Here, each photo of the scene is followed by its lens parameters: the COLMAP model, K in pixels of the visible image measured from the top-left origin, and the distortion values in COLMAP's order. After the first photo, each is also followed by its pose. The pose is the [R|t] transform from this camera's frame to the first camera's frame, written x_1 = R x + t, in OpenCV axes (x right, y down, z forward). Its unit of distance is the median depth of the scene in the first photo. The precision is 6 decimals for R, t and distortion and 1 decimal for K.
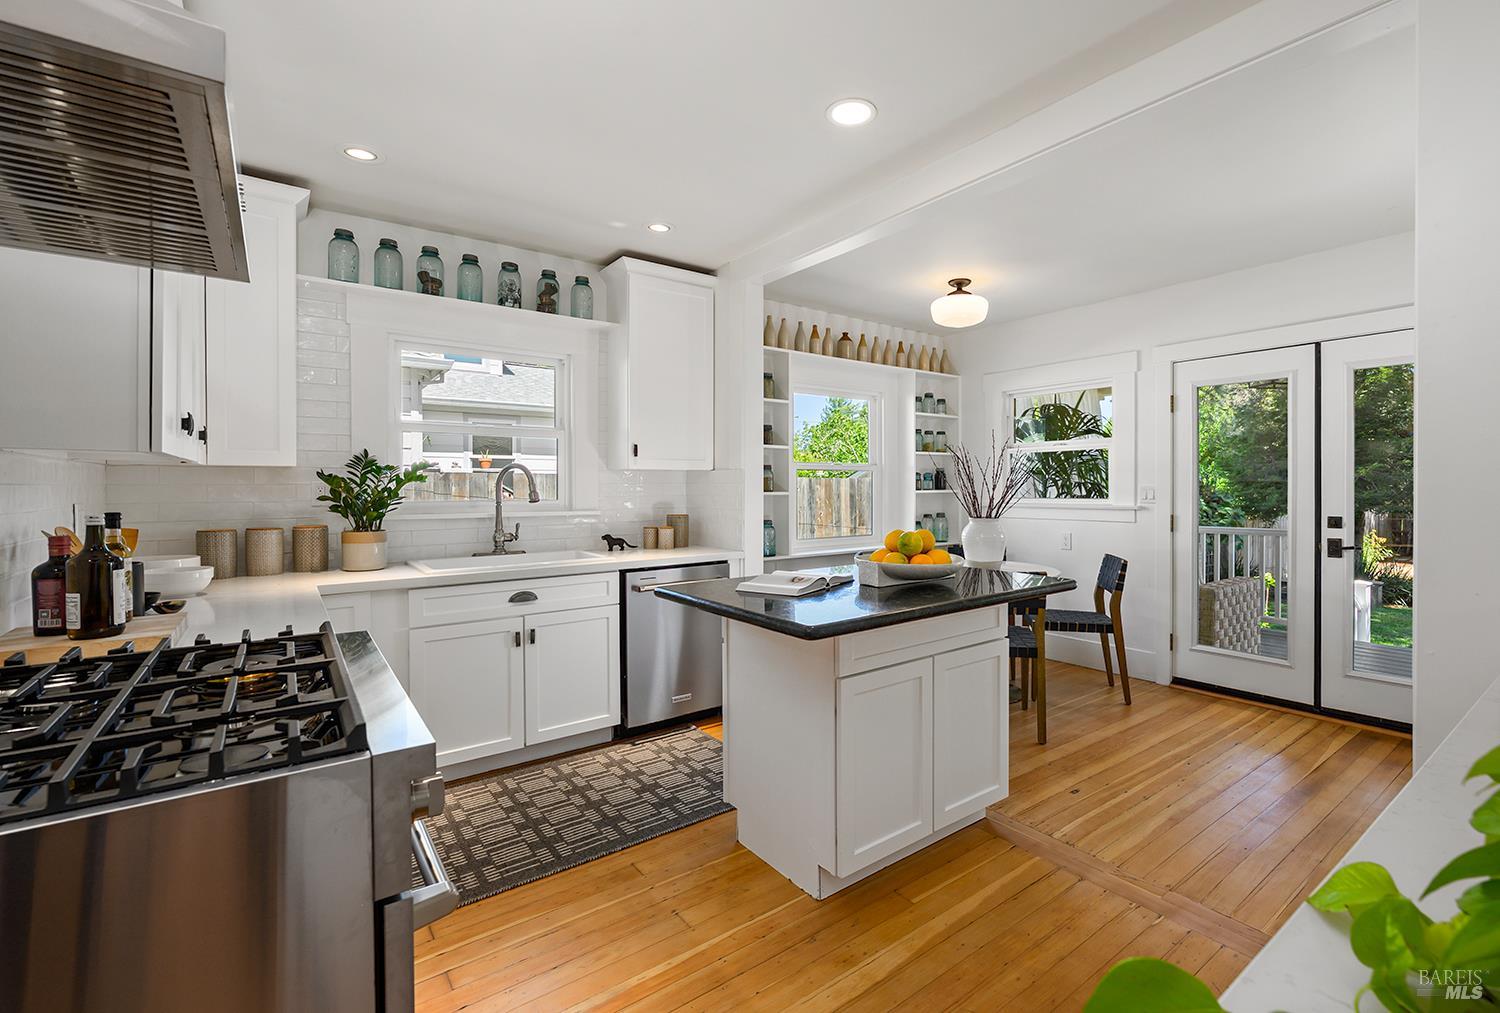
lens RADIAL K [[674.0, 0, 798.5], [0, 674.0, 499.1], [0, 0, 1]] dist [0.001823, -0.000014]
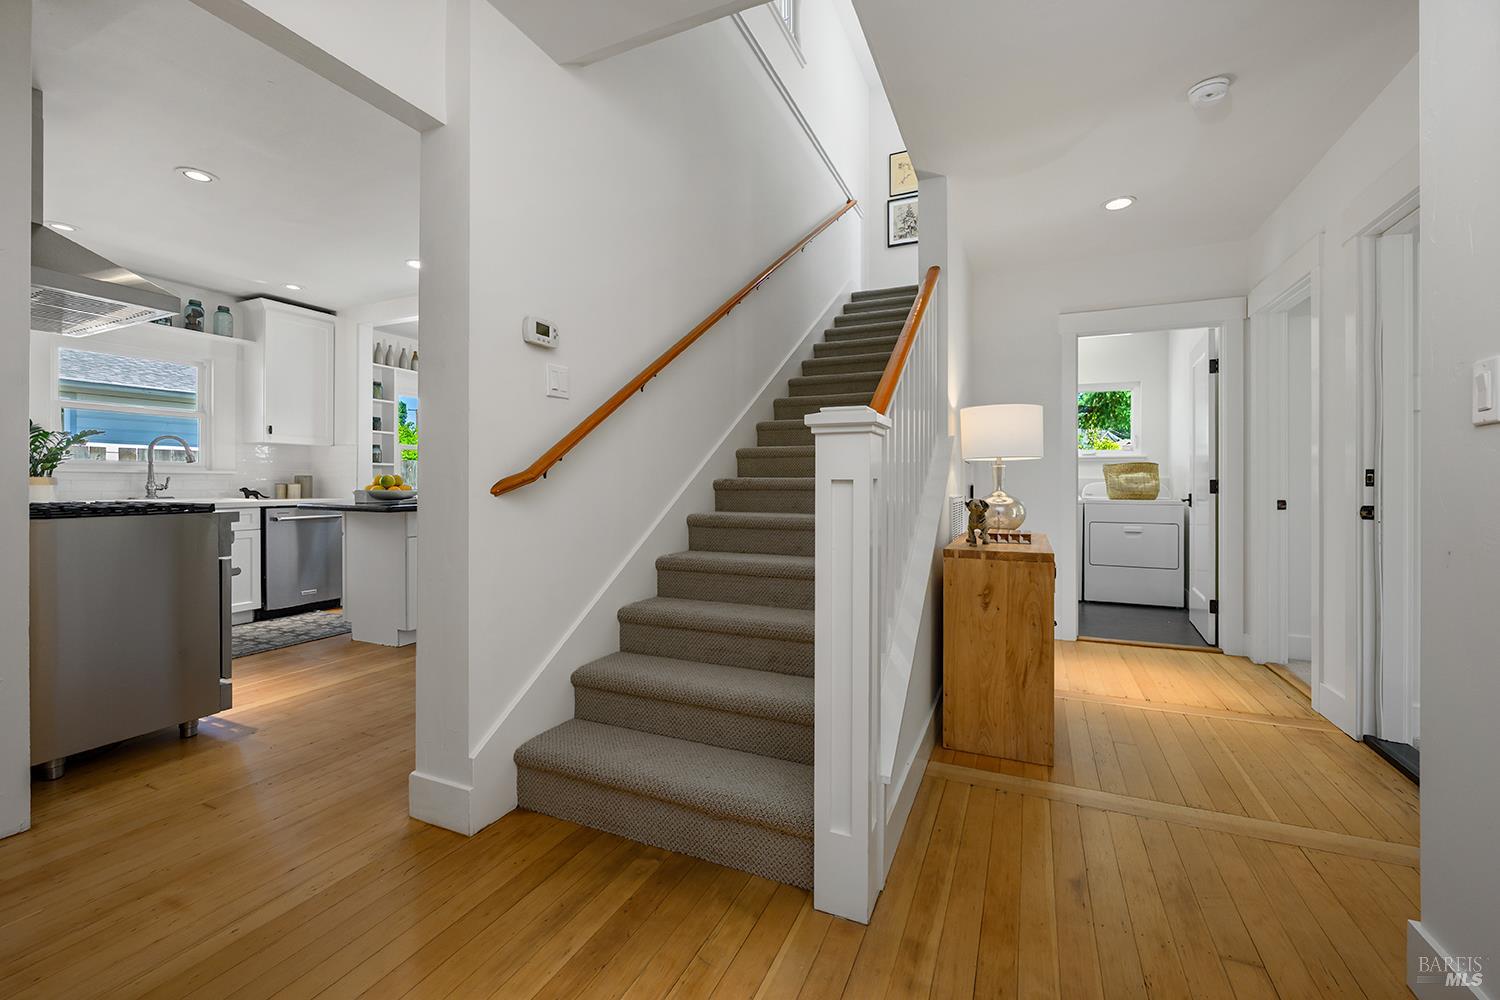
lens RADIAL K [[616.9, 0, 751.9], [0, 616.9, 491.4], [0, 0, 1]] dist [-0.000361, 0.000067]
pose [[0.885616, -0.000601, 0.464419, 0.064539], [0.002885, 0.999987, -0.004208, 0.071904], [-0.464410, 0.005066, 0.885606, -0.686591]]
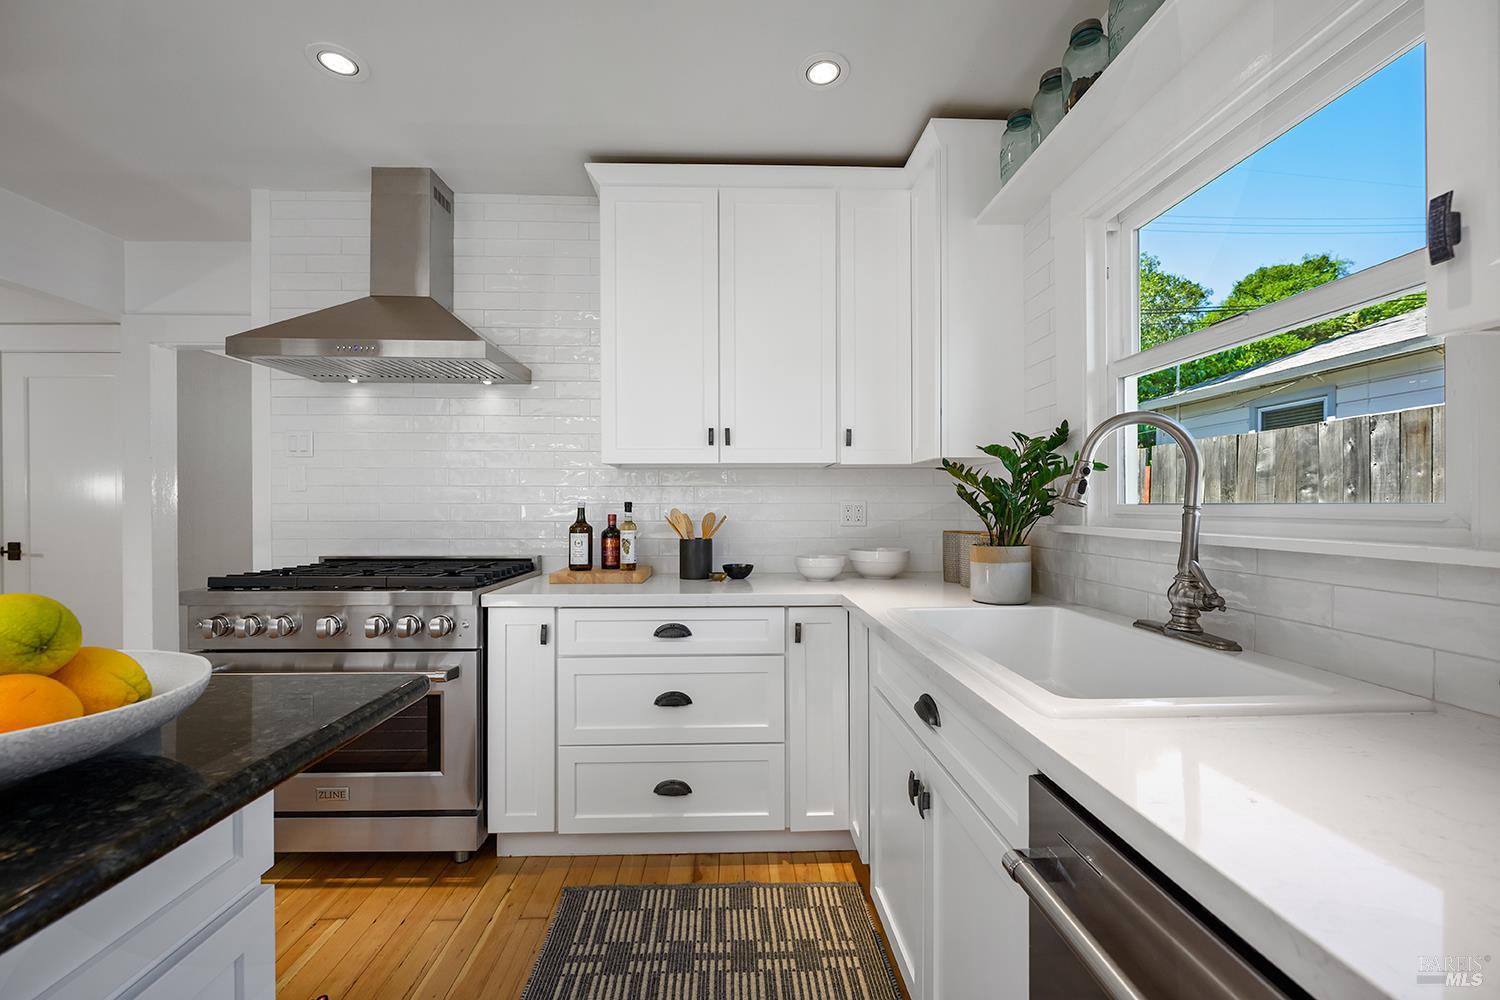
lens RADIAL K [[599.8, 0, 750.0], [0, 599.8, 500.0], [0, 0, 1]] dist [-0.002216, -0.000463]
pose [[-0.585648, -0.004078, -0.810555, -0.004199], [-0.008906, 0.999959, 0.001404, 0.002776], [0.810517, 0.008041, -0.585660, 0.952847]]
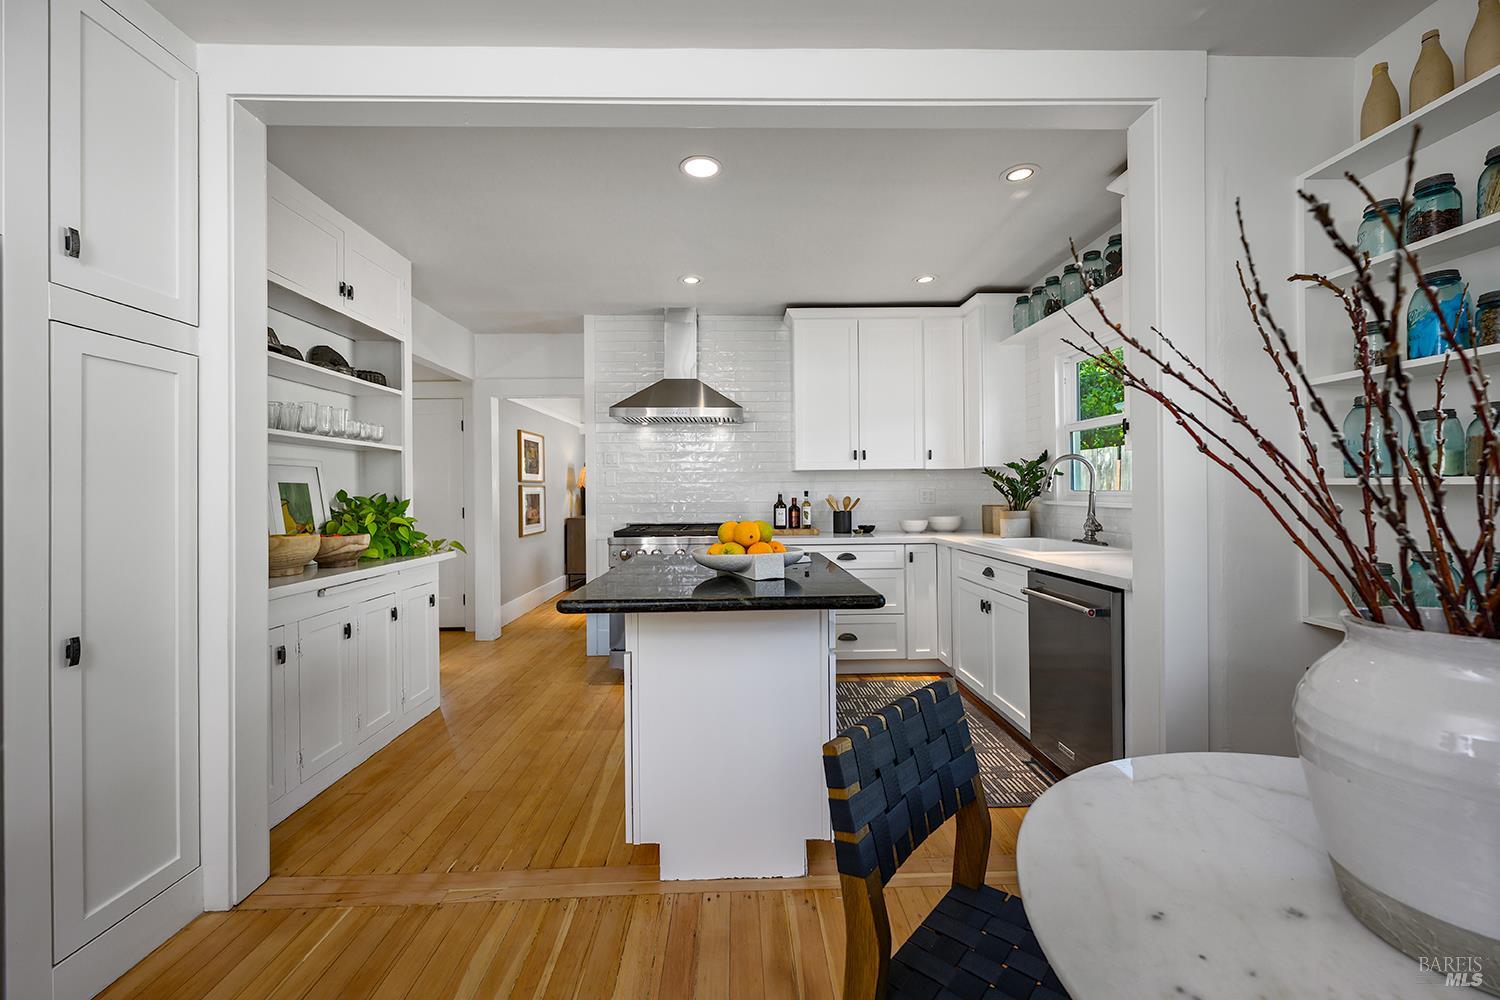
lens RADIAL K [[597.5, 0, 750.7], [0, 597.5, 485.6], [0, 0, 1]] dist [-0.000653, -0.000118]
pose [[-0.589401, 0.000615, -0.807840, 0.560499], [-0.000957, 0.999998, 0.001460, -0.004955], [0.807840, 0.001634, -0.589400, 1.066816]]
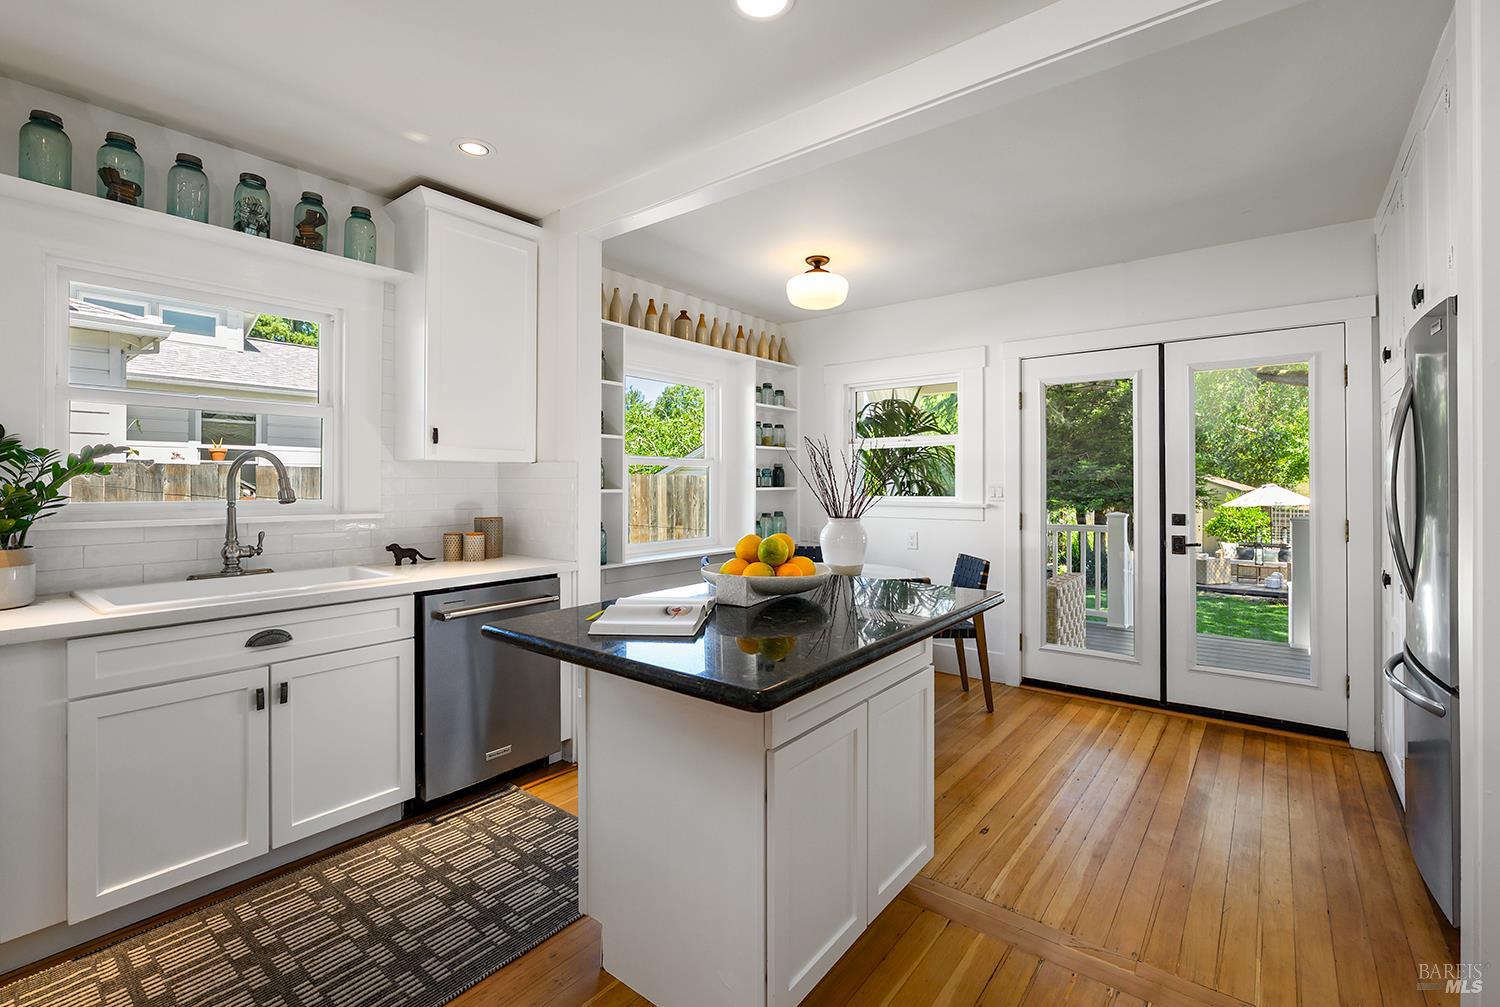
lens RADIAL K [[665.2, 0, 749.2], [0, 665.2, 485.7], [0, 0, 1]] dist [-0.001959, 0.000157]
pose [[0.971918, 0.002136, 0.235311, -0.070314], [0.001621, 0.999874, -0.015772, -0.001926], [-0.235316, 0.015711, 0.971792, 0.170439]]
